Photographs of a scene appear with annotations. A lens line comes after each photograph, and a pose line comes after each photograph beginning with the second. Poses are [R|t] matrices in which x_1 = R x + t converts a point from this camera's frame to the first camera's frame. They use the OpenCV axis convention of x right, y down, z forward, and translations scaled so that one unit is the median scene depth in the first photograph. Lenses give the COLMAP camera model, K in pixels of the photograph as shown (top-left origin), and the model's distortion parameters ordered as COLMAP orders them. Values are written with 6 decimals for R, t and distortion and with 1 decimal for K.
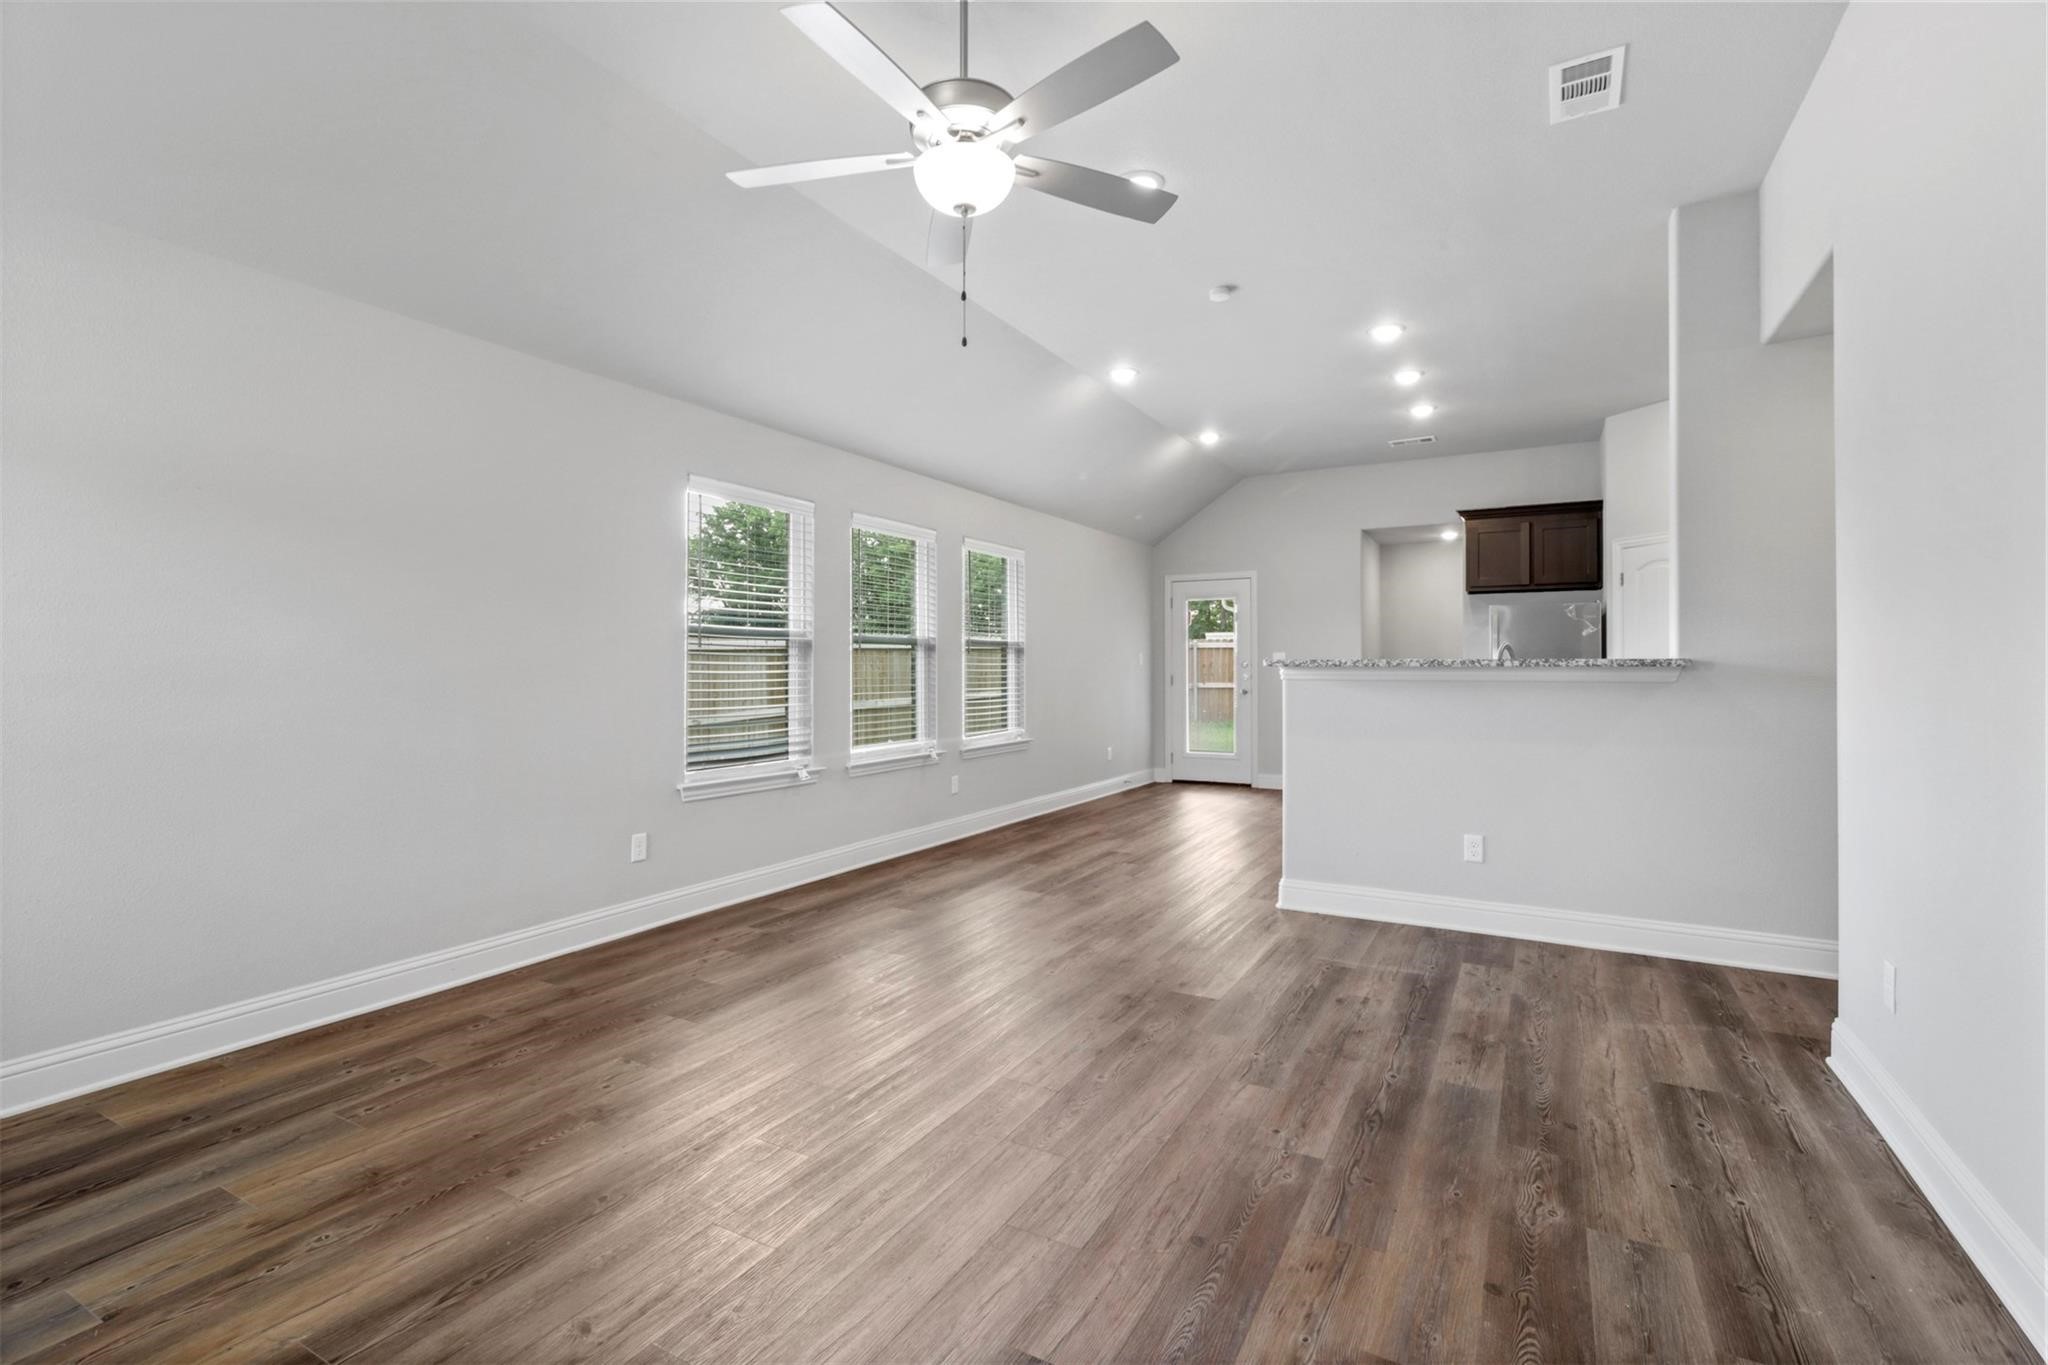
lens RADIAL K [[939.4, 0, 1025.9], [0, 939.4, 675.5], [0, 0, 1]] dist [-0.004412, -0.001330]
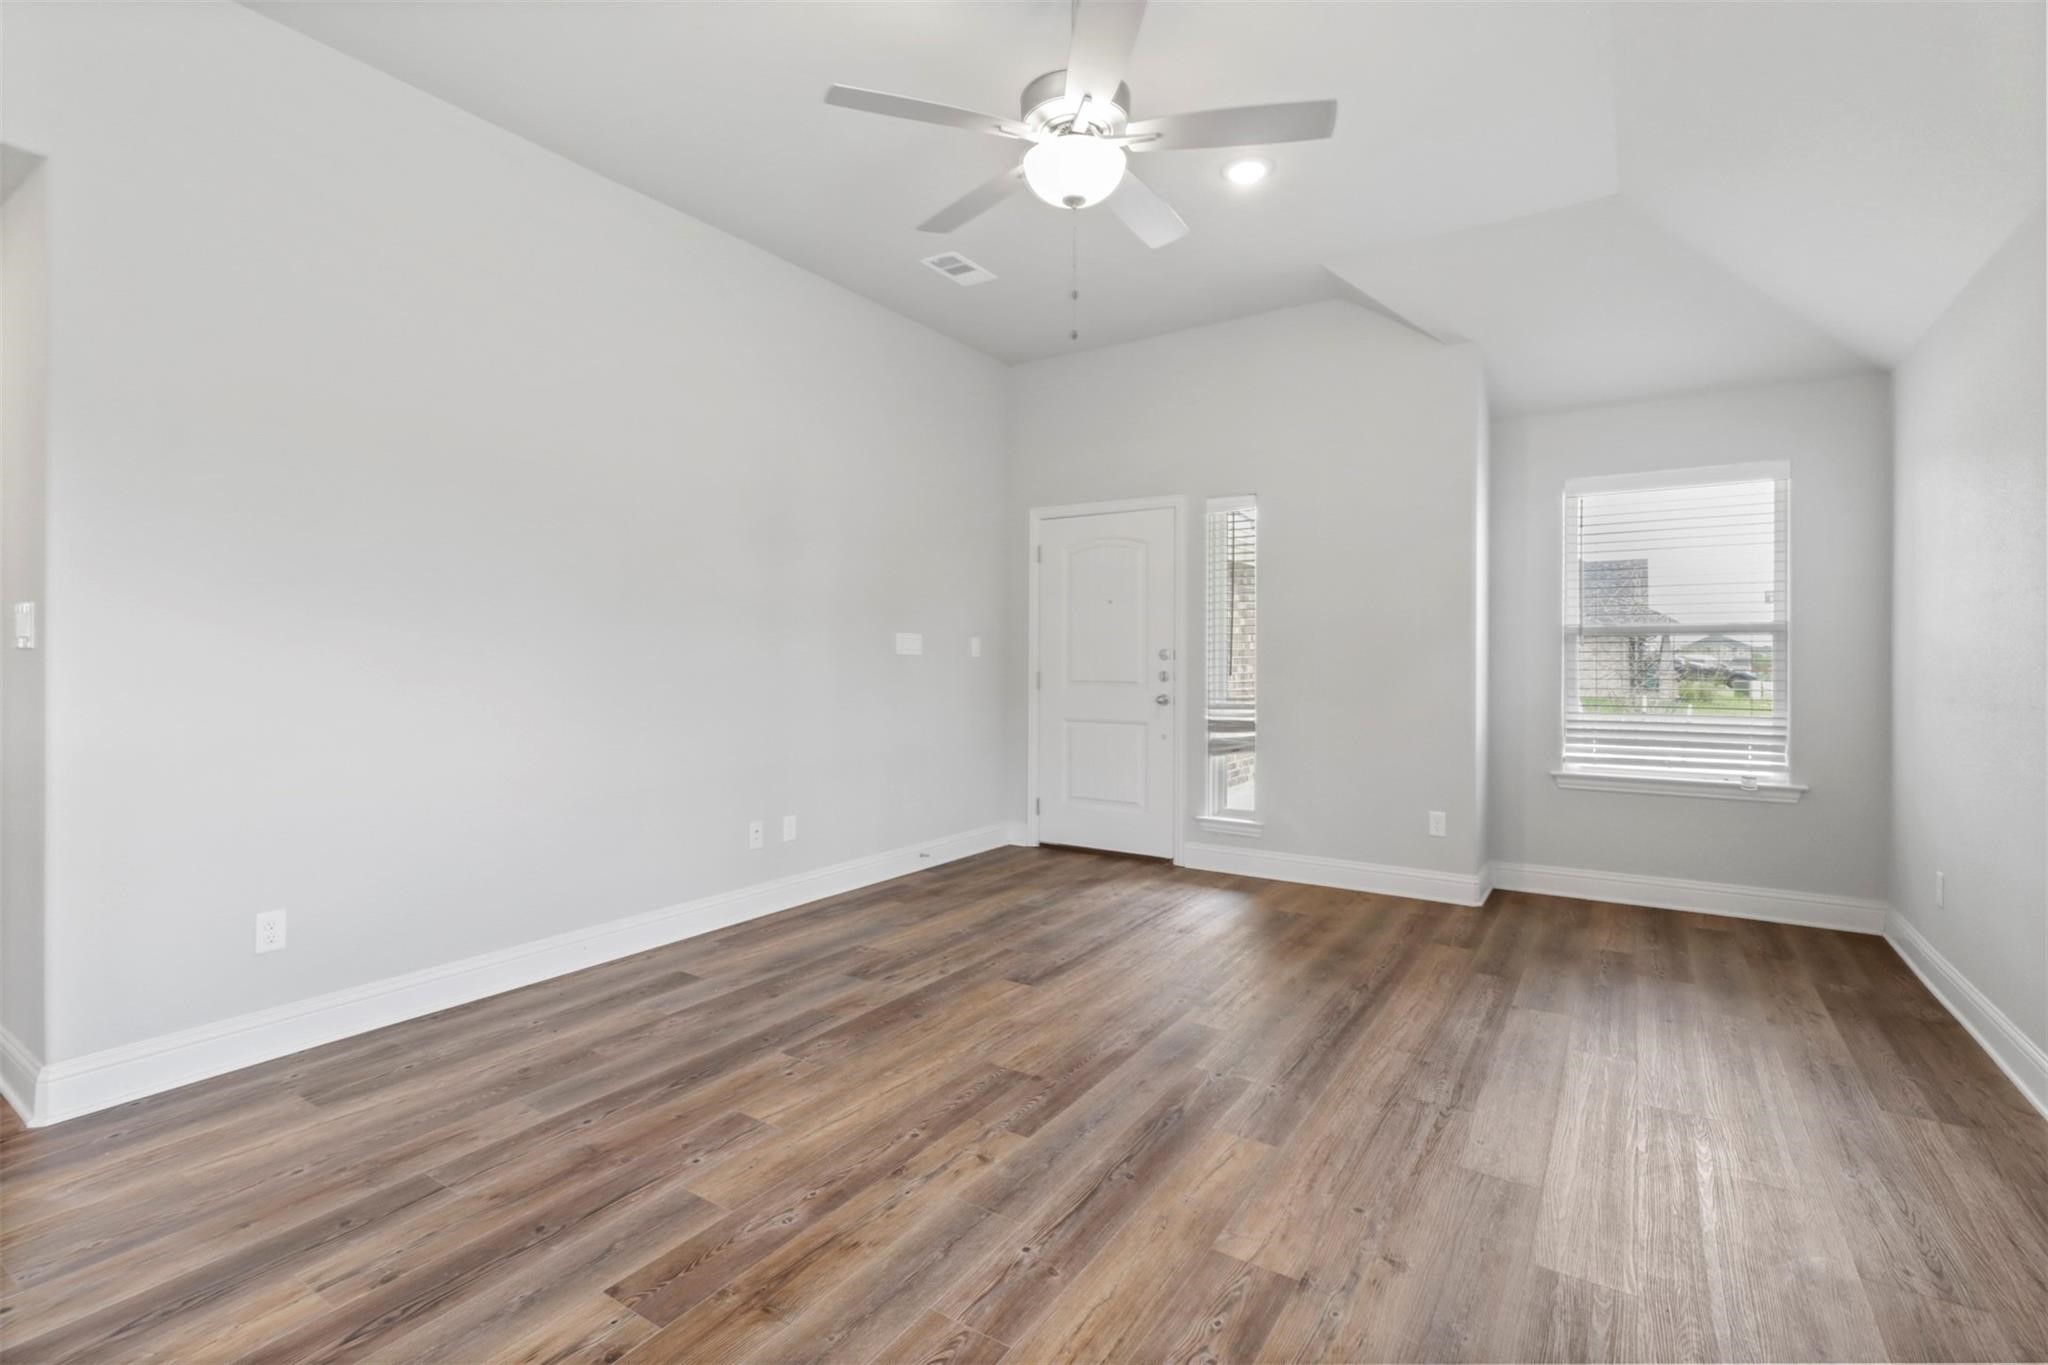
lens RADIAL K [[939.4, 0, 1034.0], [0, 939.4, 669.7], [0, 0, 1]] dist [-0.004412, -0.001330]
pose [[-0.998058, -0.004721, 0.062112, -0.086184], [-0.003640, 0.999840, 0.017504, -0.015325], [-0.062185, 0.017243, -0.997916, 1.967573]]
